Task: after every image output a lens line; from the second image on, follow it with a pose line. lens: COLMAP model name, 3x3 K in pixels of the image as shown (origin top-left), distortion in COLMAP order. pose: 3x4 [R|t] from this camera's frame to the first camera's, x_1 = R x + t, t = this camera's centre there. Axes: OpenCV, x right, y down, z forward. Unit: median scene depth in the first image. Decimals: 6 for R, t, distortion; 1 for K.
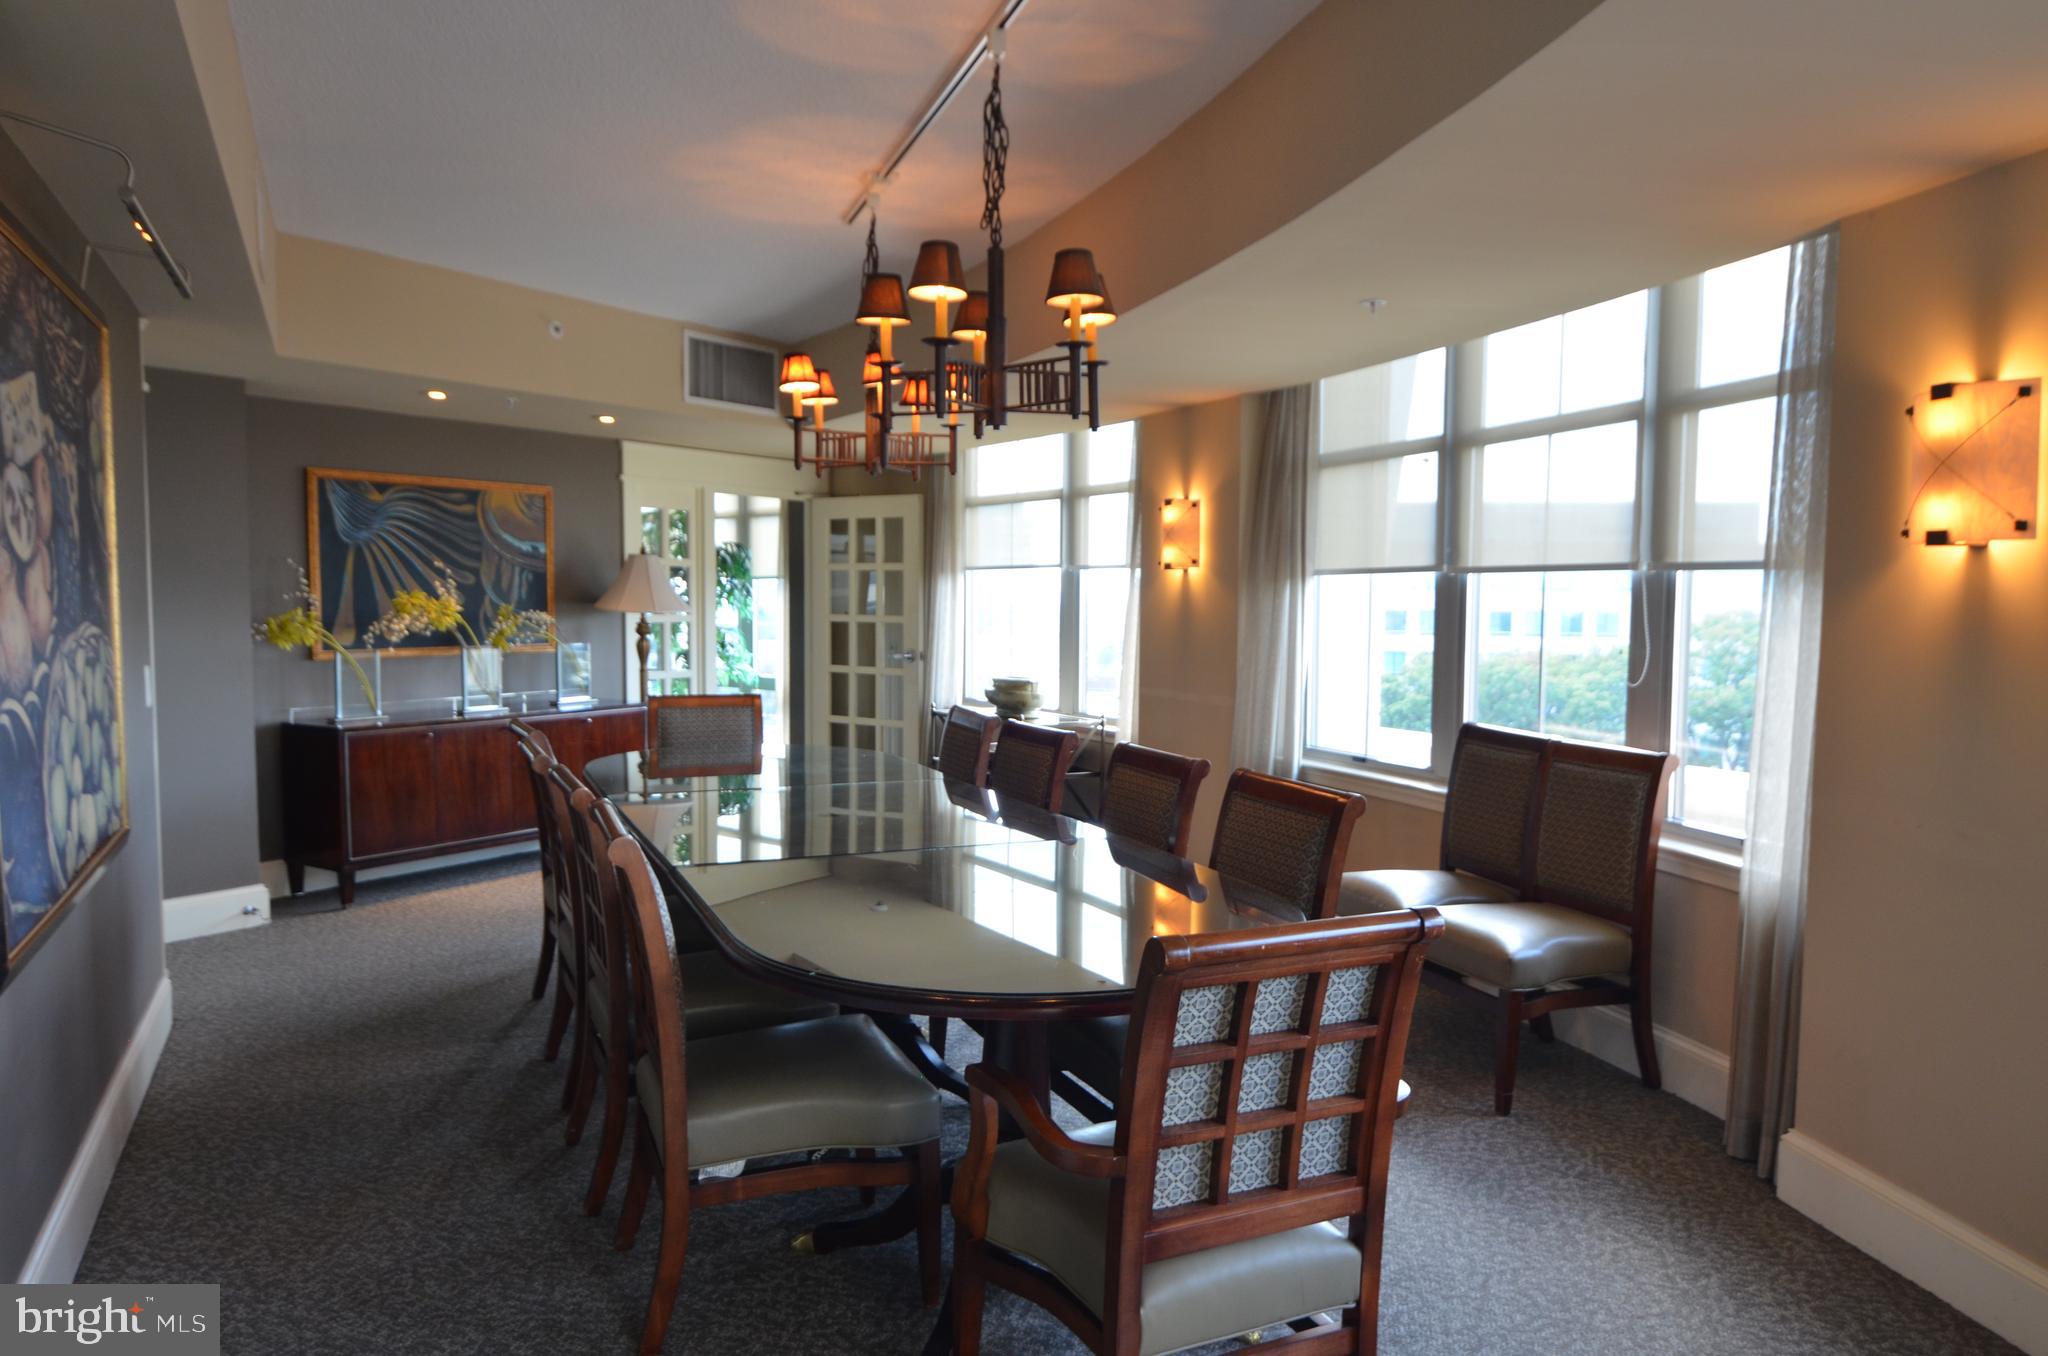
lens RADIAL K [[1427.5, 0, 1044.6], [0, 1427.5, 682.5], [0, 0, 1]] dist [0.012879, -0.019591]
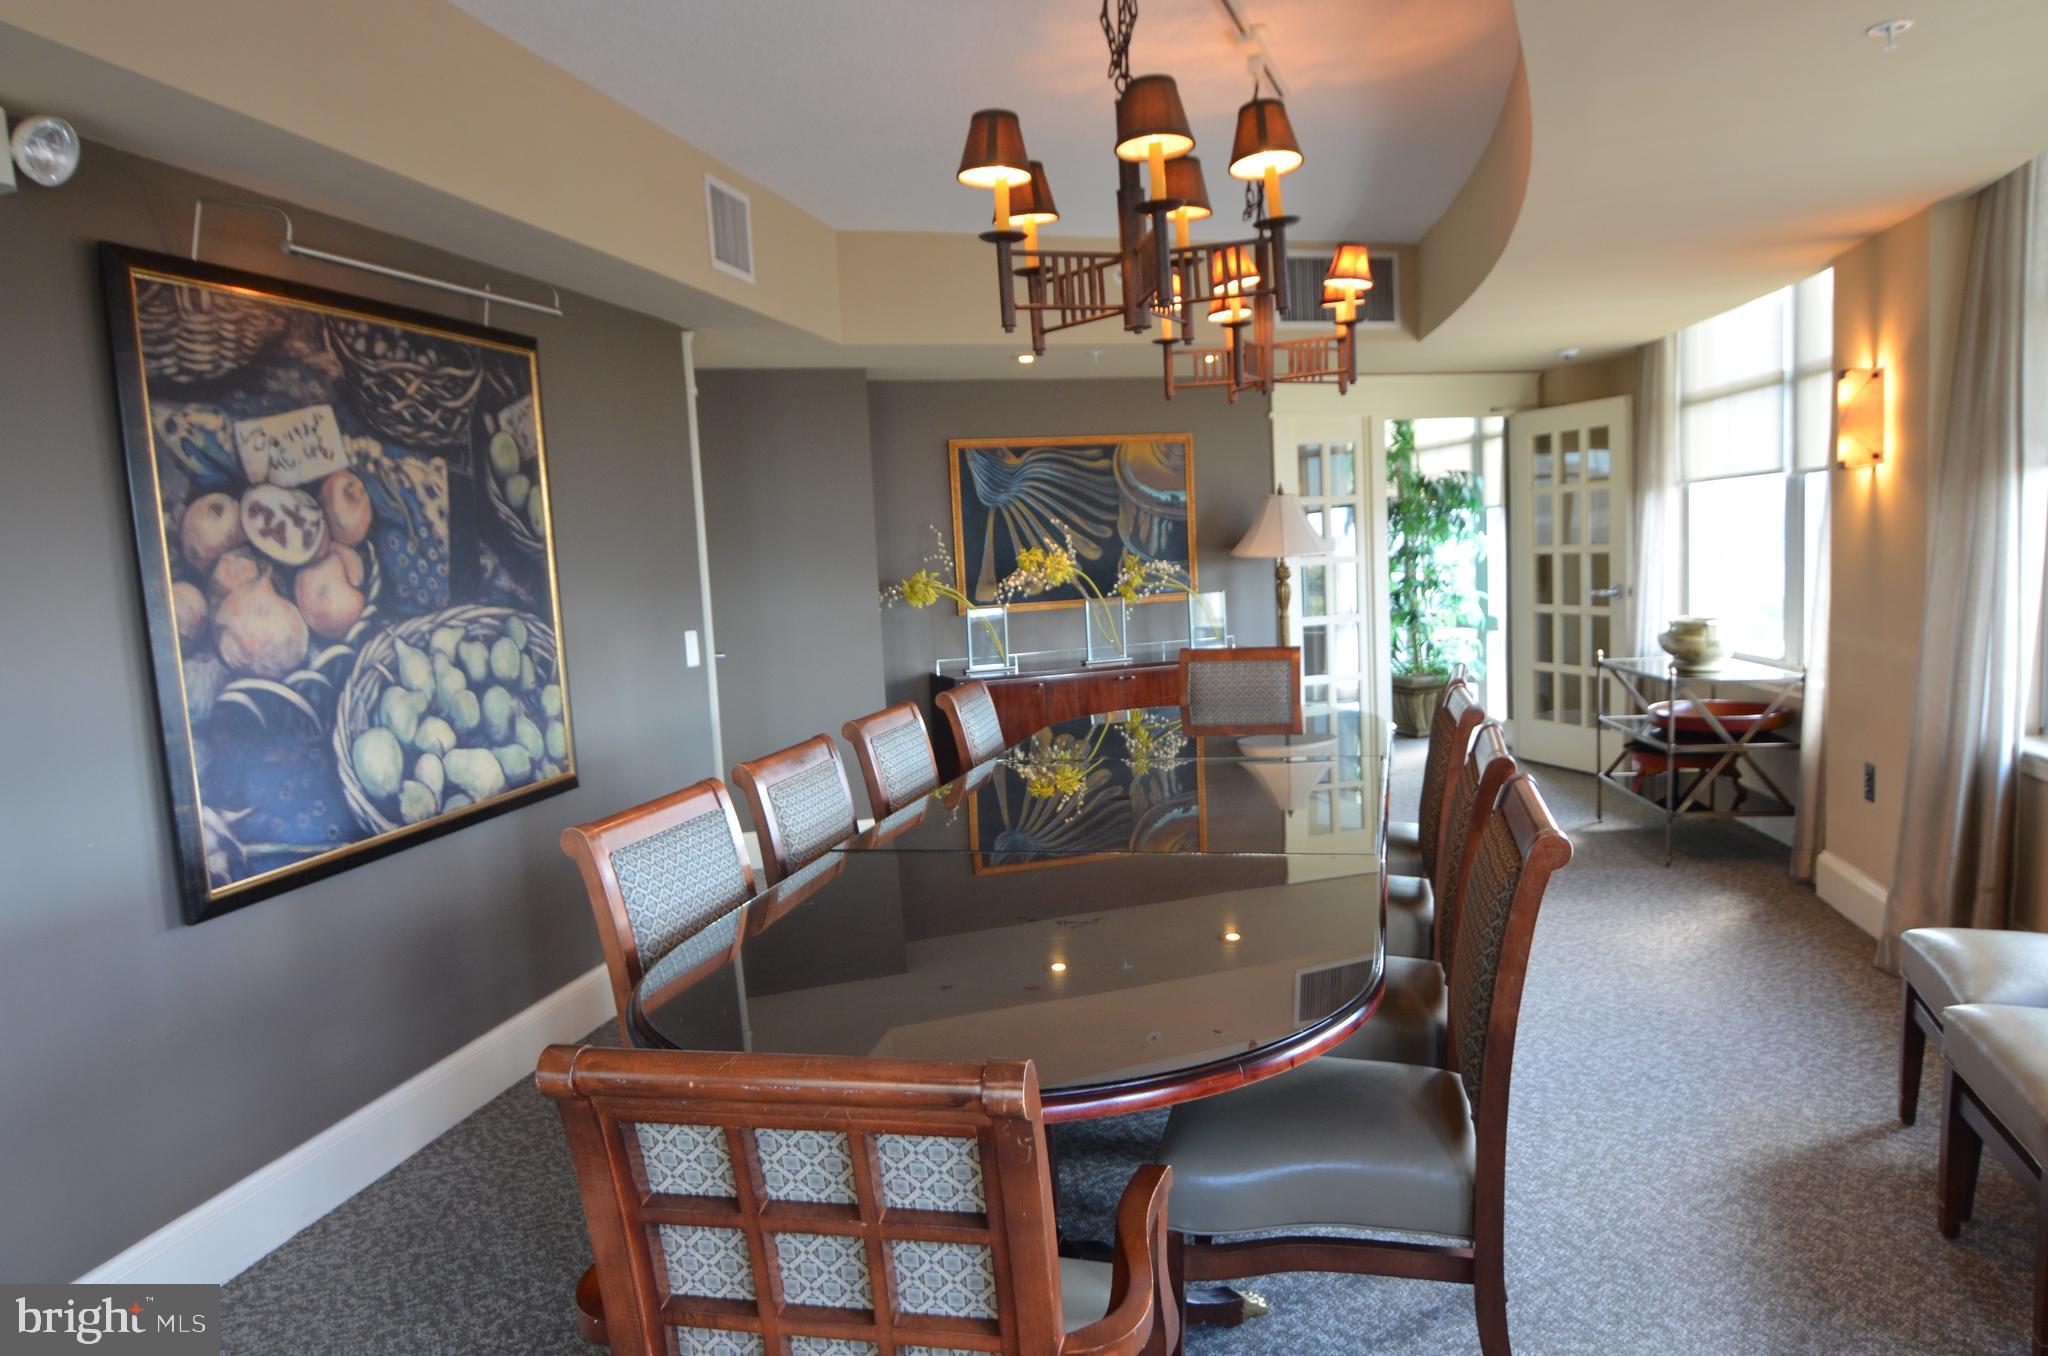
lens RADIAL K [[1427.5, 0, 1024.6], [0, 1427.5, 682.1], [0, 0, 1]] dist [0.012879, -0.019591]
pose [[0.779554, 0.011736, -0.626225, 0.193694], [0.018450, 0.998960, 0.041689, -0.008652], [0.626063, -0.044053, 0.778527, 0.158036]]
